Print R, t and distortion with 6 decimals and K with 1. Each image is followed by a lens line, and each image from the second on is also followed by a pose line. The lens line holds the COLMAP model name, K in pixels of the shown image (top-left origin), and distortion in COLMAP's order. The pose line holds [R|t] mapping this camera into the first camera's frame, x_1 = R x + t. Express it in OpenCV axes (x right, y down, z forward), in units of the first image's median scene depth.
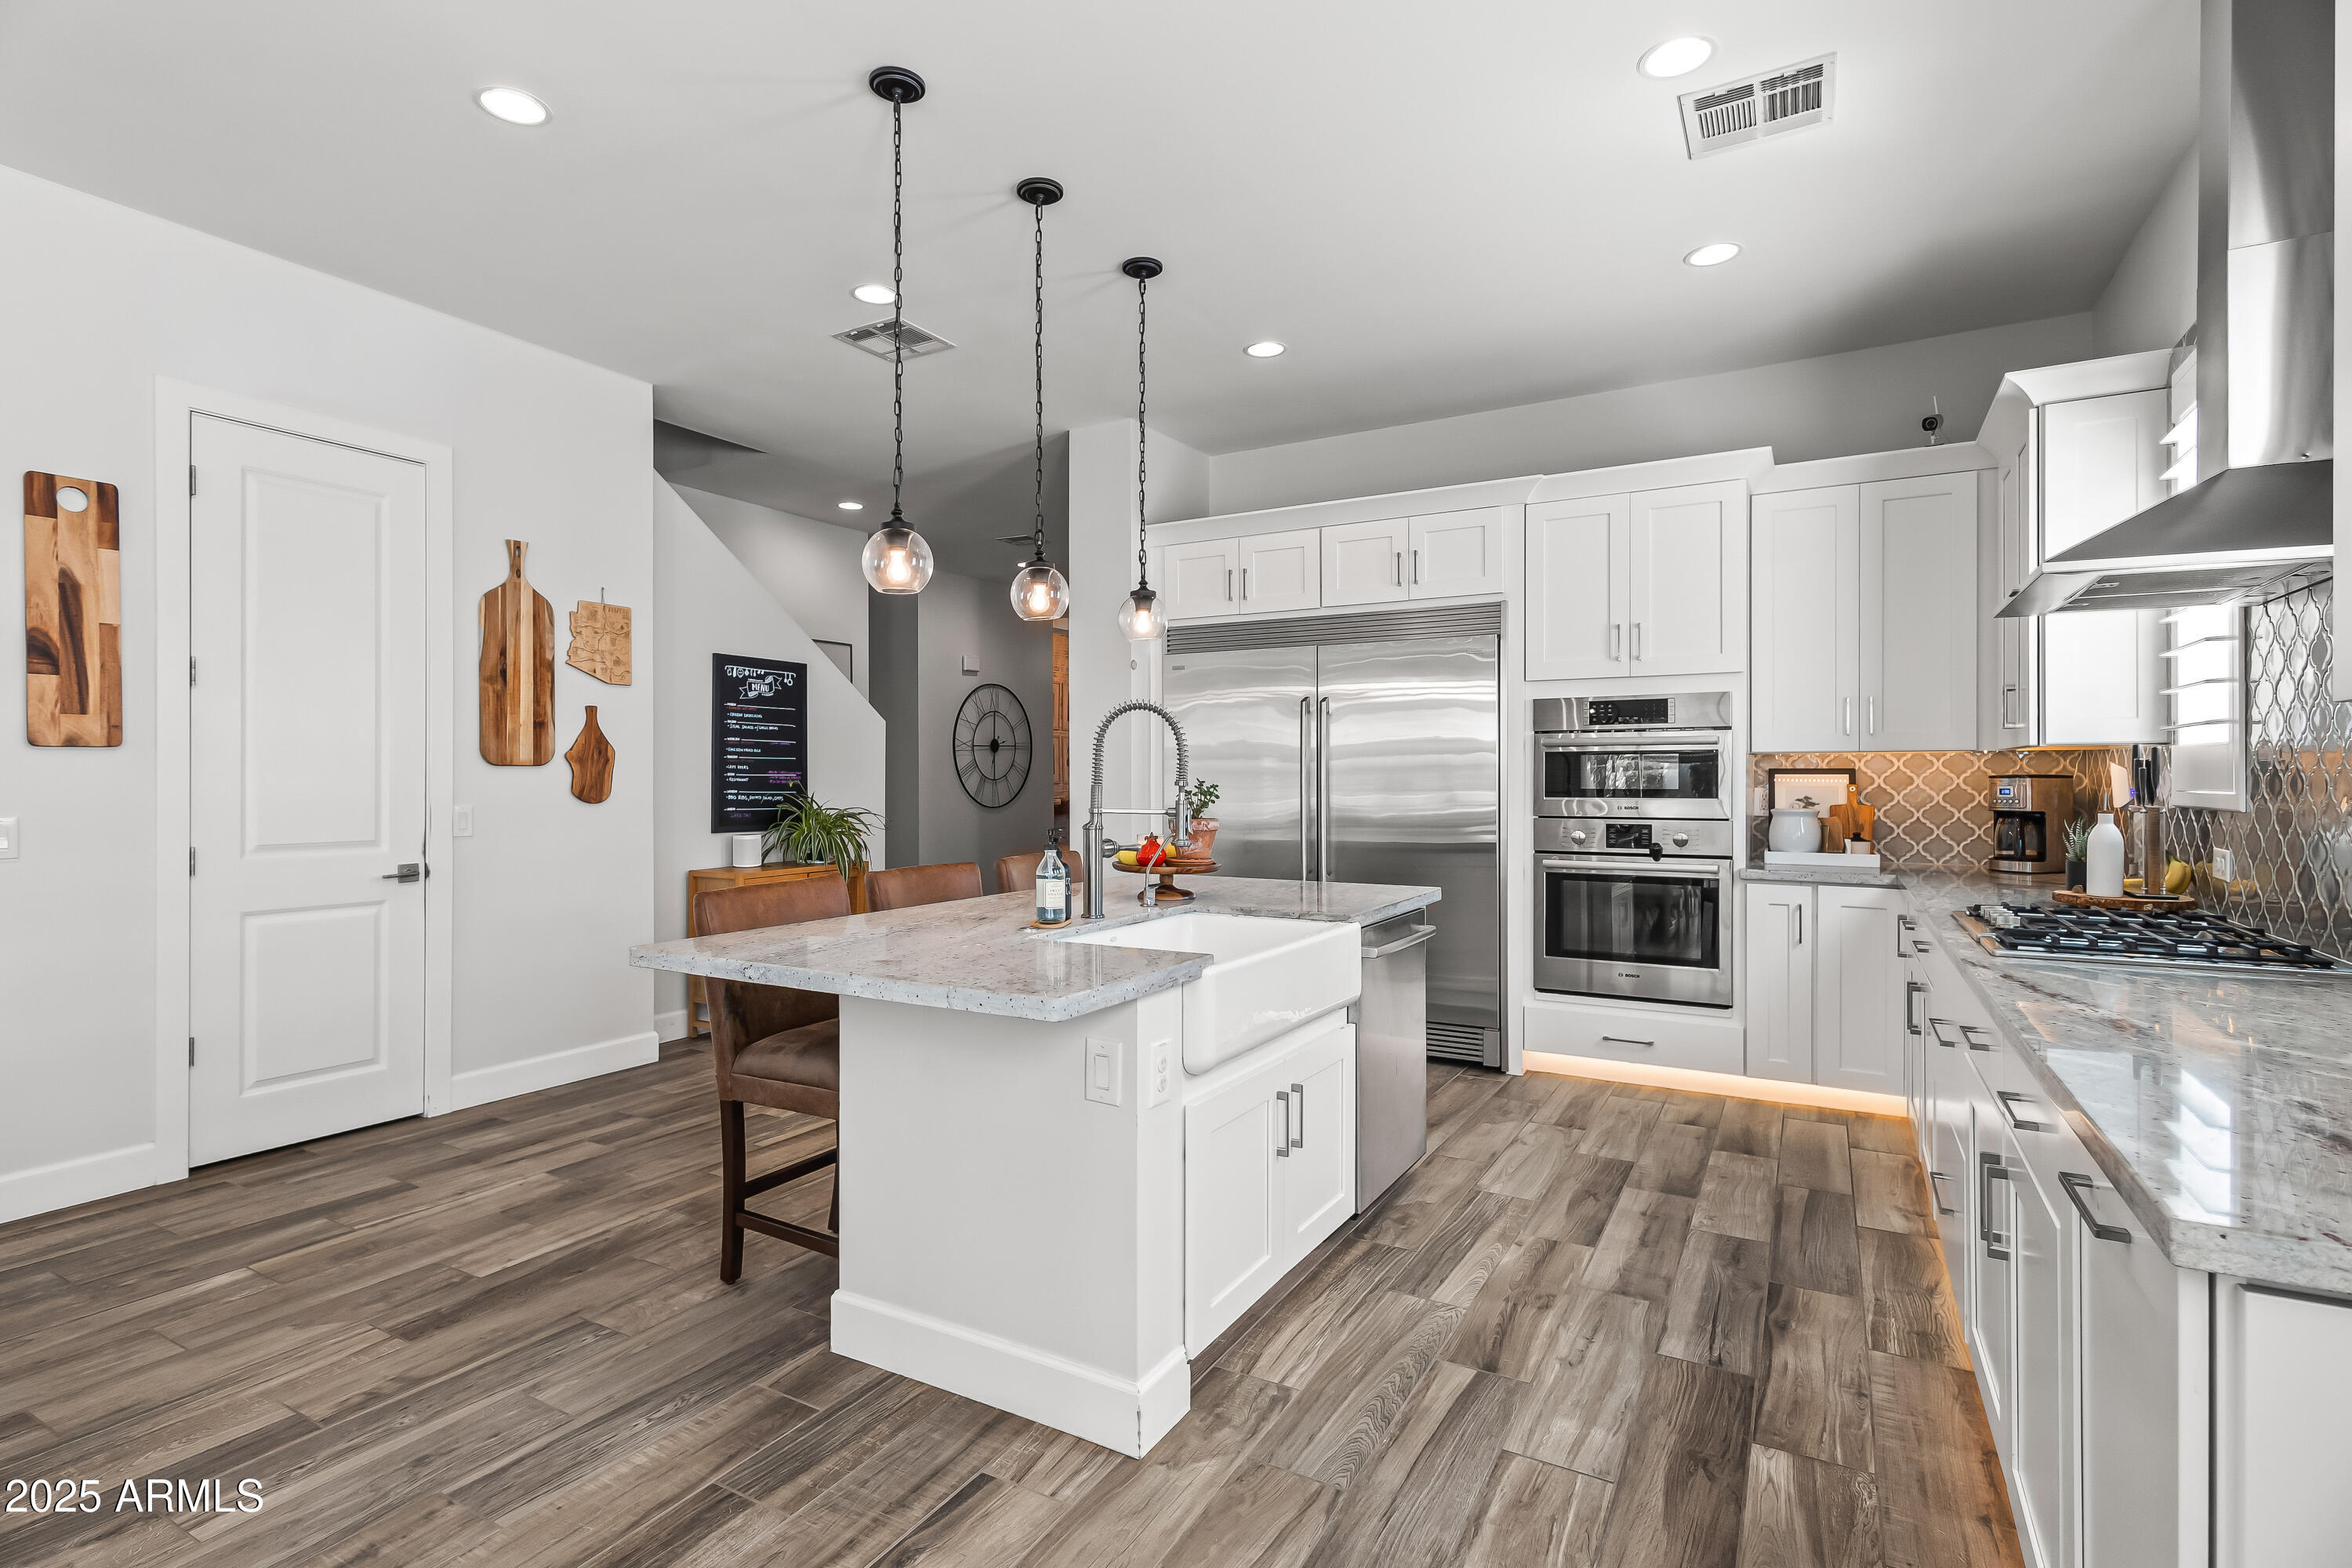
lens RADIAL K [[1124.6, 0, 1176.0], [0, 1124.6, 784.0], [0, 0, 1]] dist [0.011639, 0.000071]
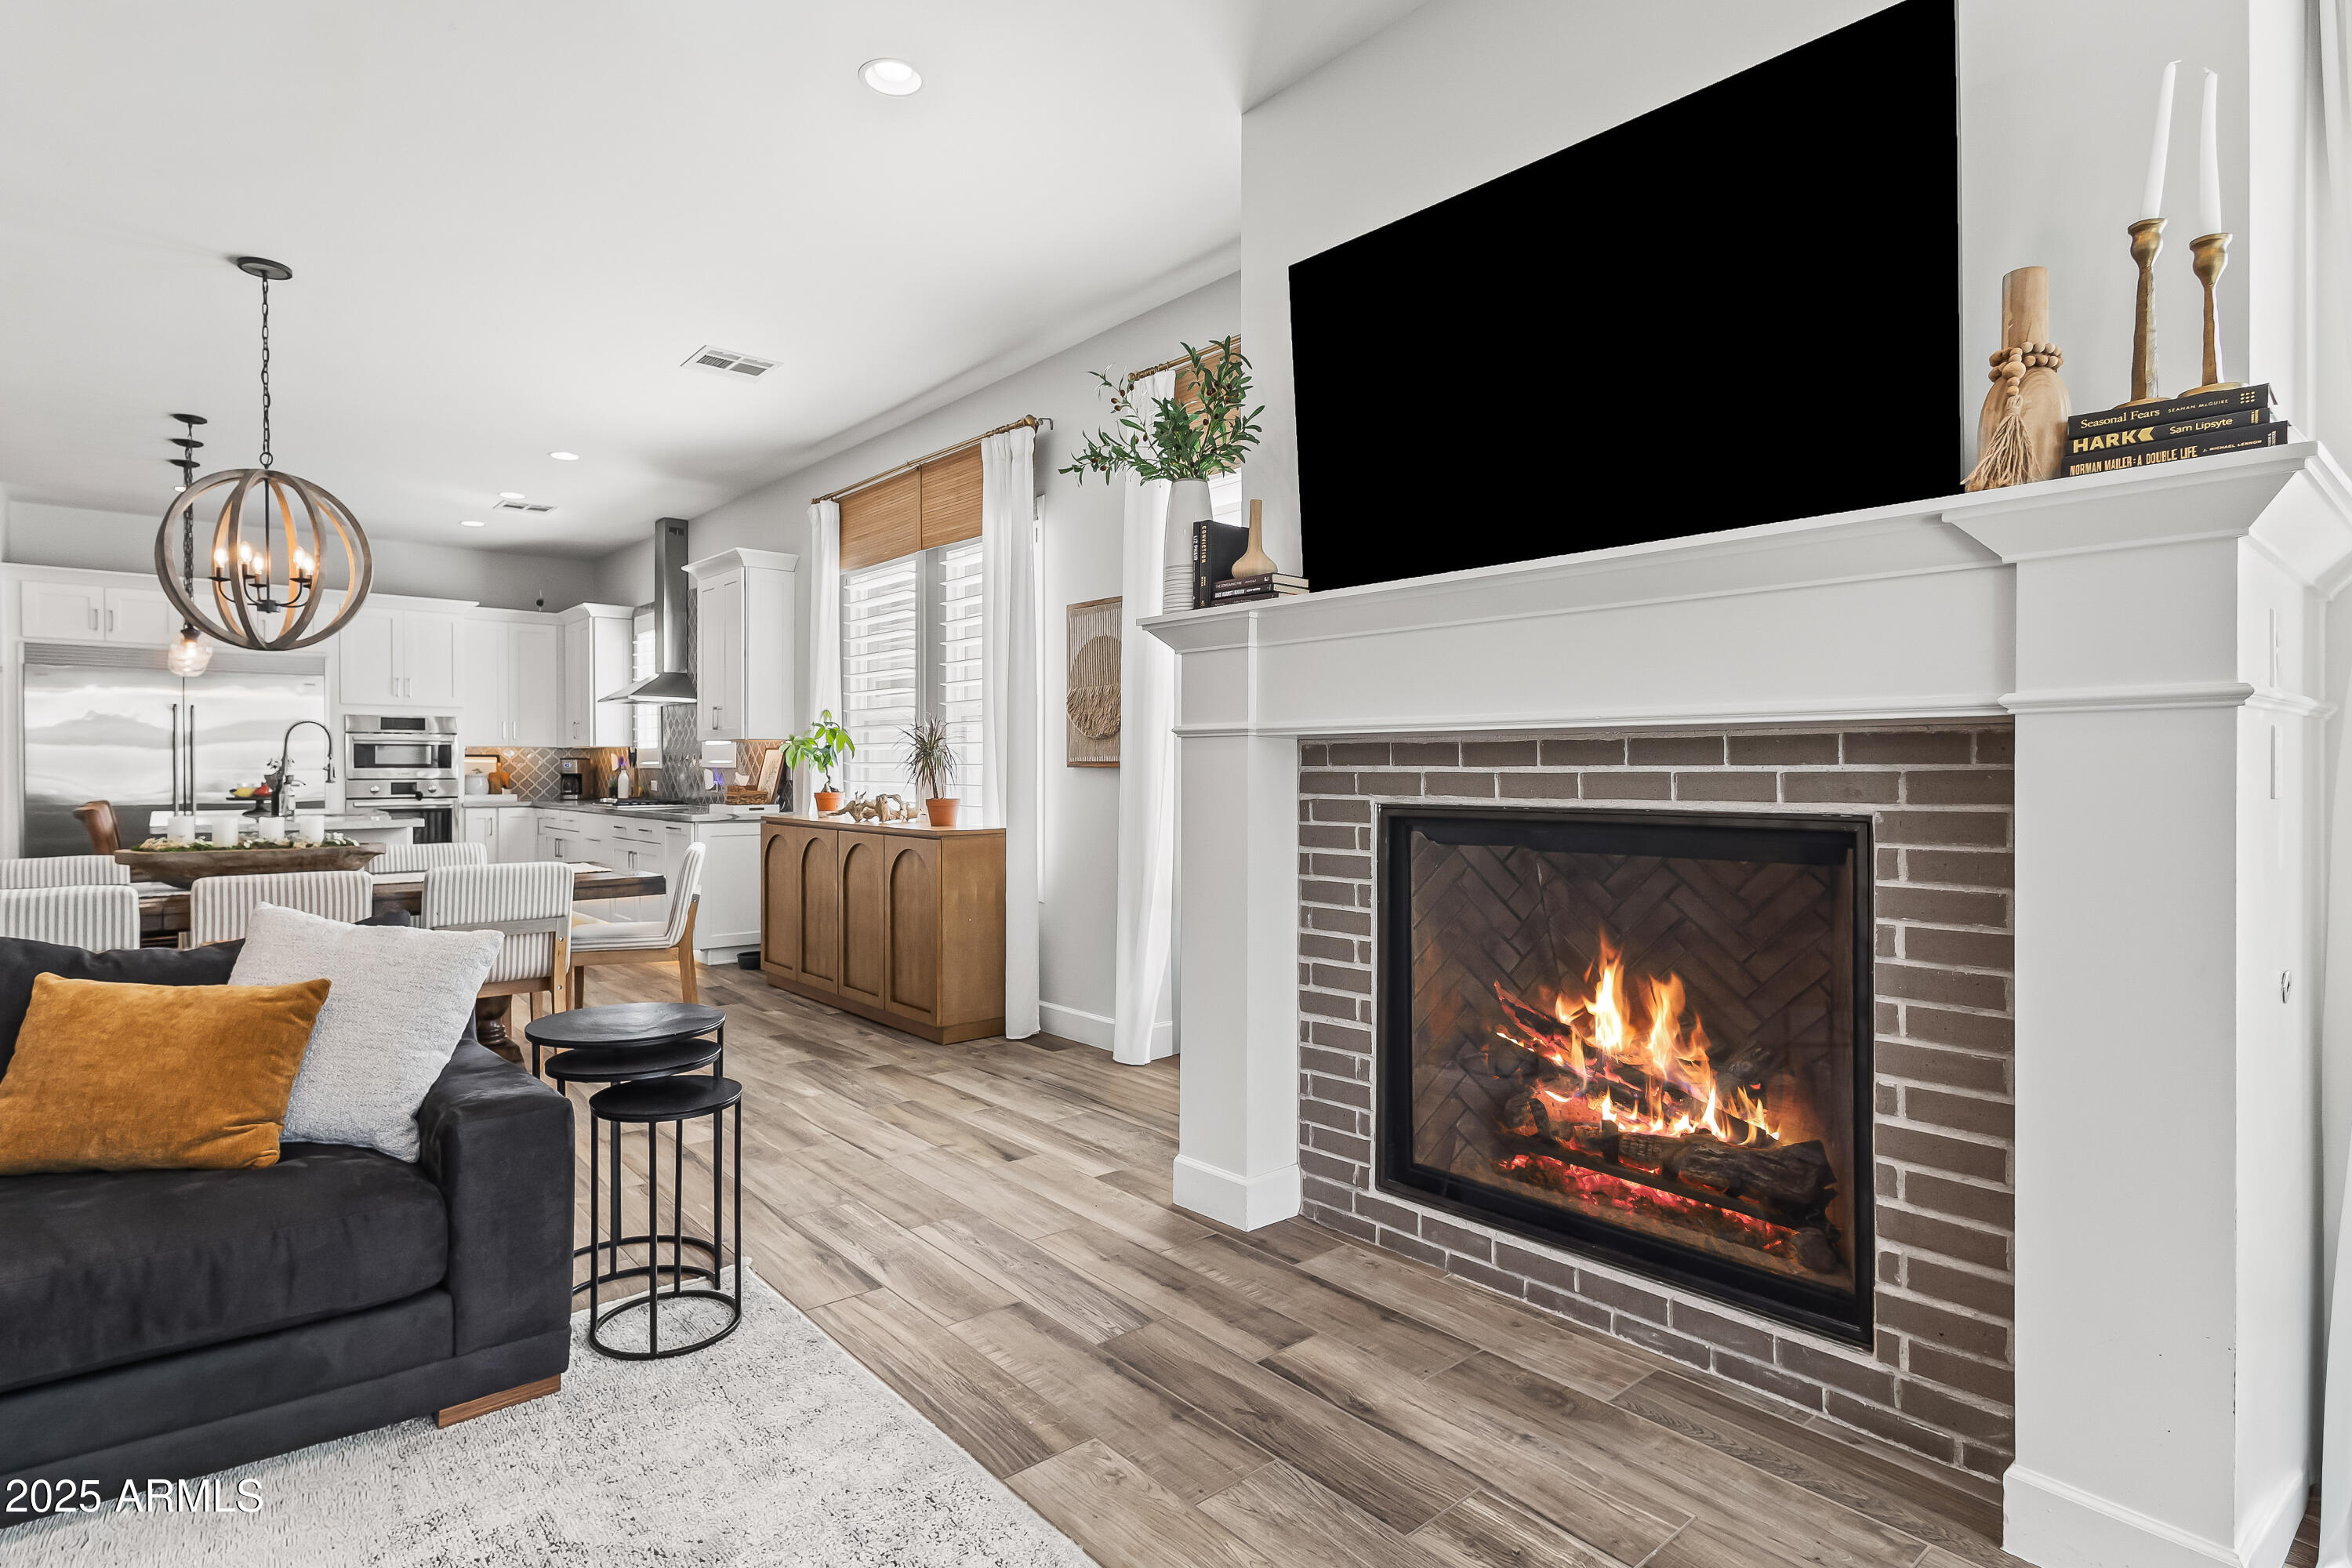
lens RADIAL K [[1190.5, 0, 1142.1], [0, 1190.5, 779.4], [0, 0, 1]] dist [0.000023, 0.000276]
pose [[0.345500, -0.005820, 0.938401, -1.118682], [0.004633, 0.999979, 0.004496, 0.028968], [-0.938407, 0.002794, 0.345520, -0.923074]]
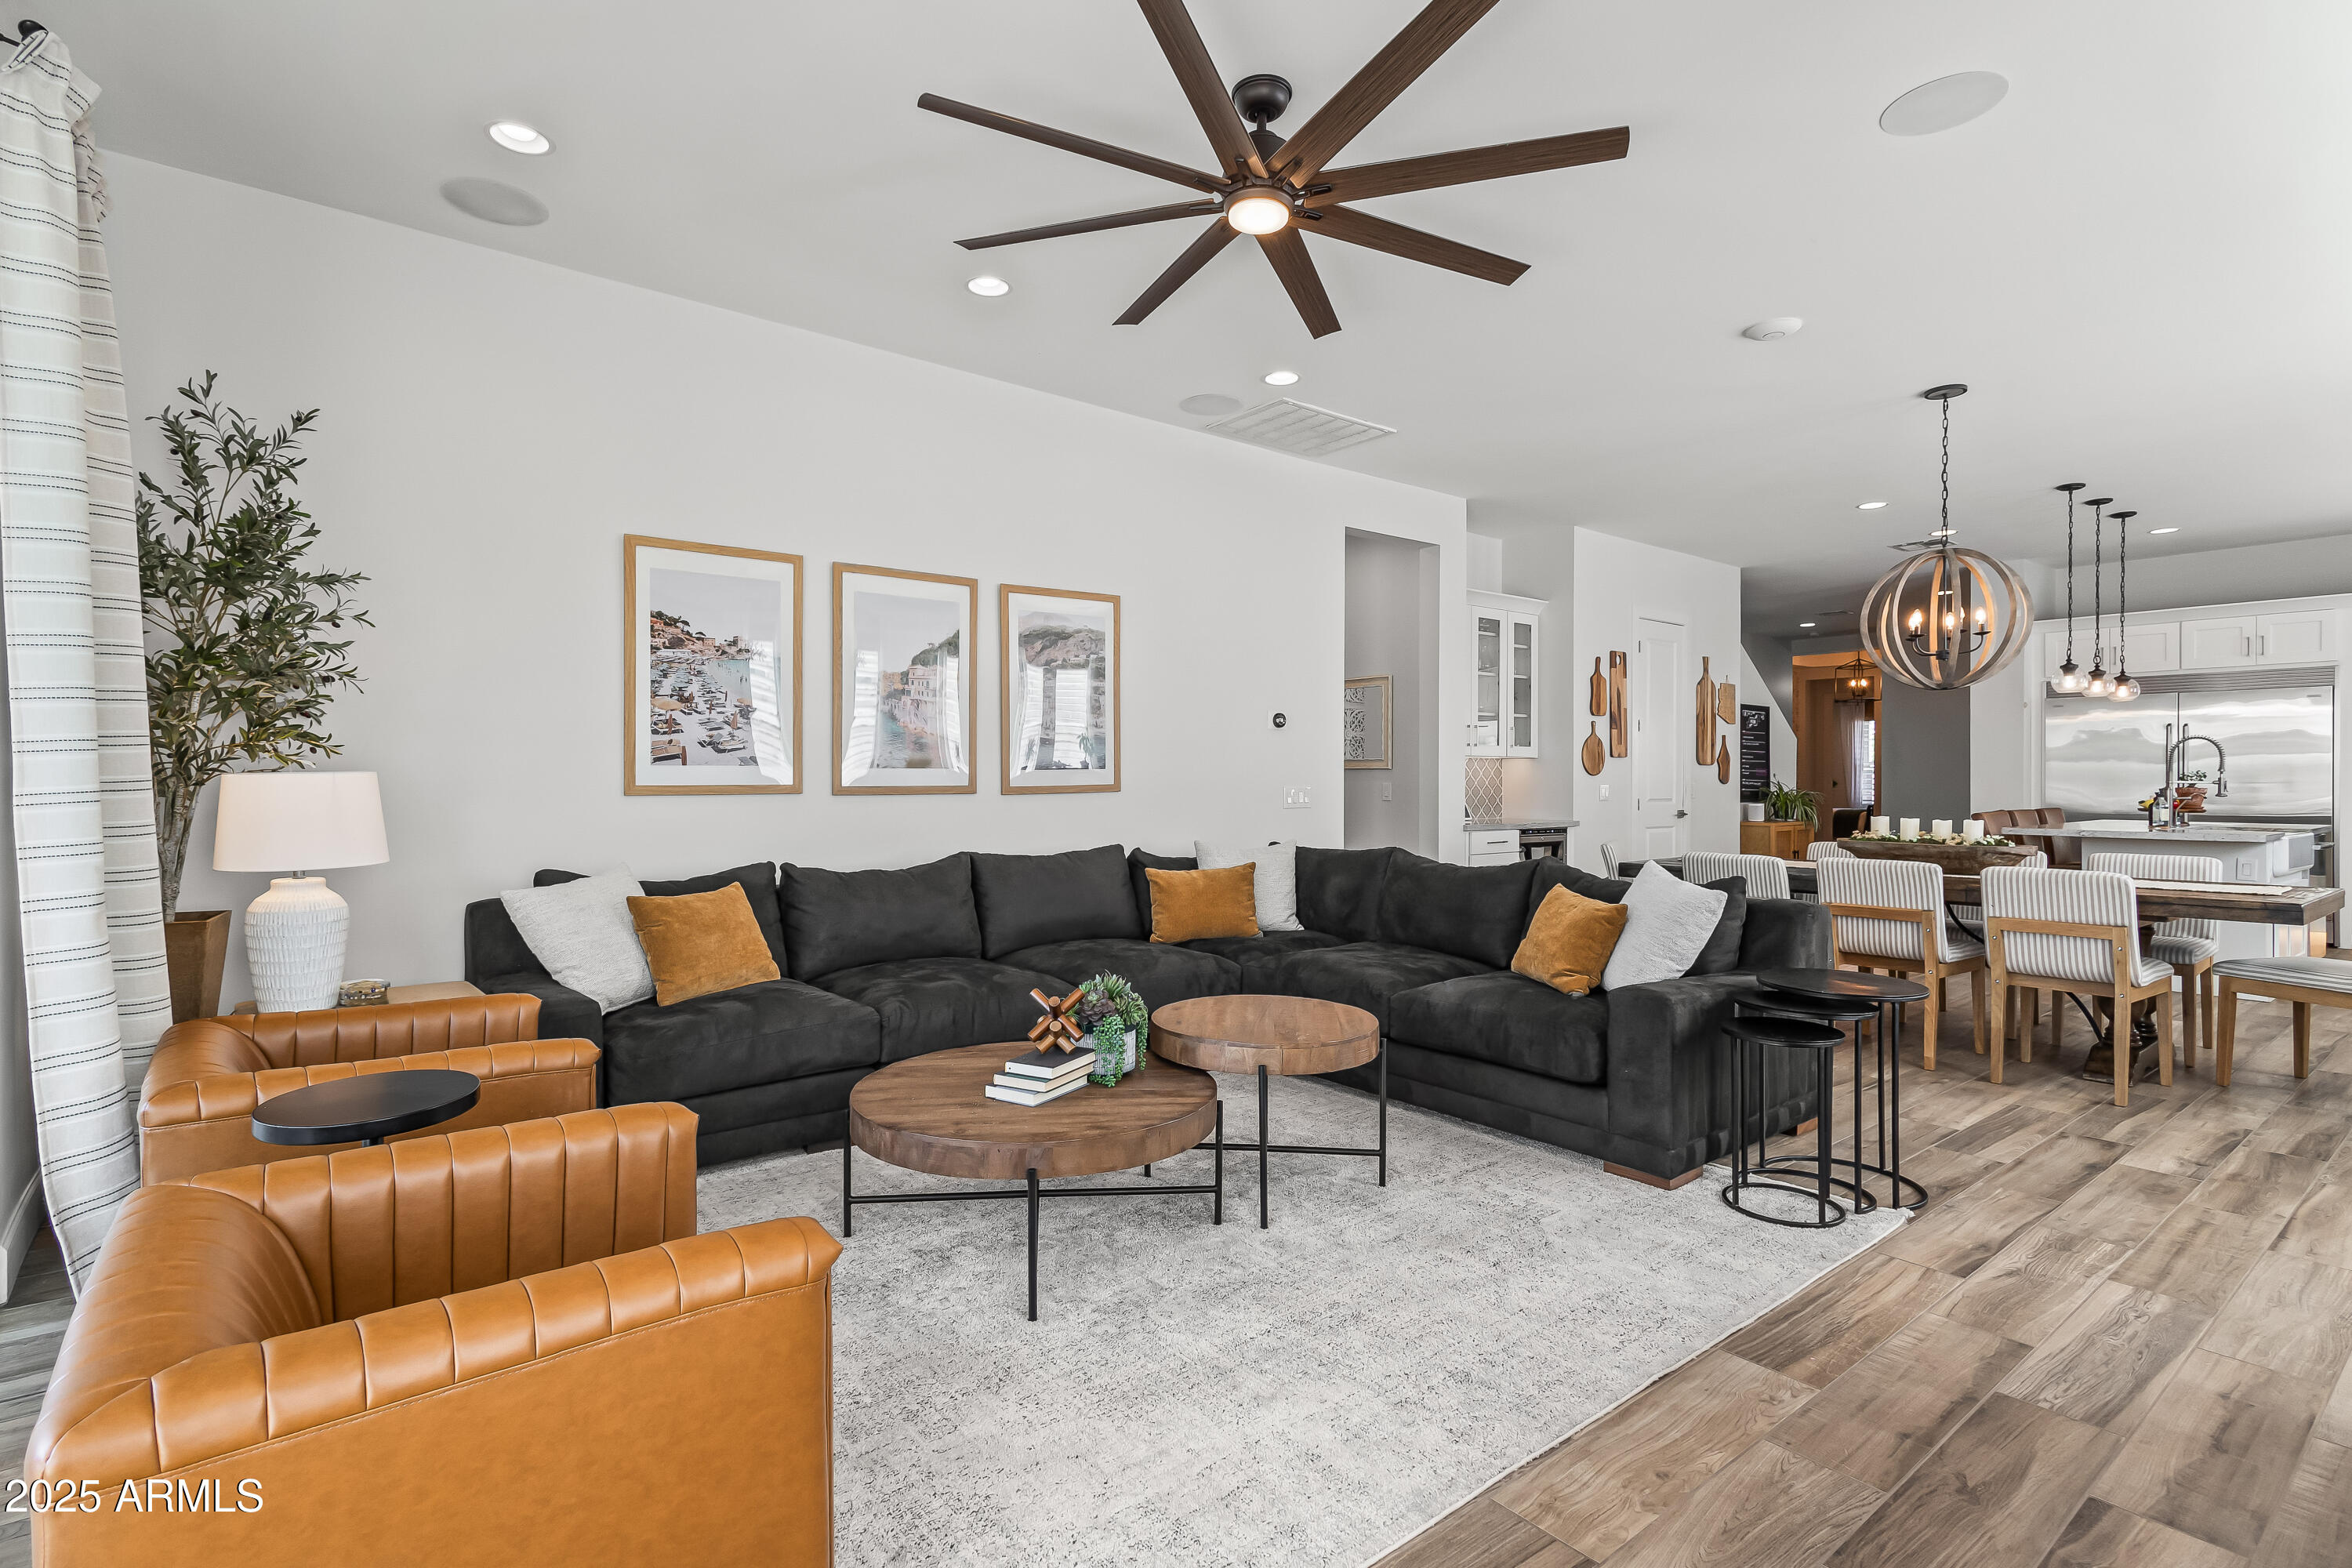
lens RADIAL K [[1118.0, 0, 1176.0], [0, 1118.0, 784.0], [0, 0, 1]] dist [0.018013, -0.000099]
pose [[0.929197, 0.002830, -0.369573, -0.751083], [-0.004356, 0.999985, -0.003294, 0.030862], [0.369558, 0.004671, 0.929196, -1.317781]]
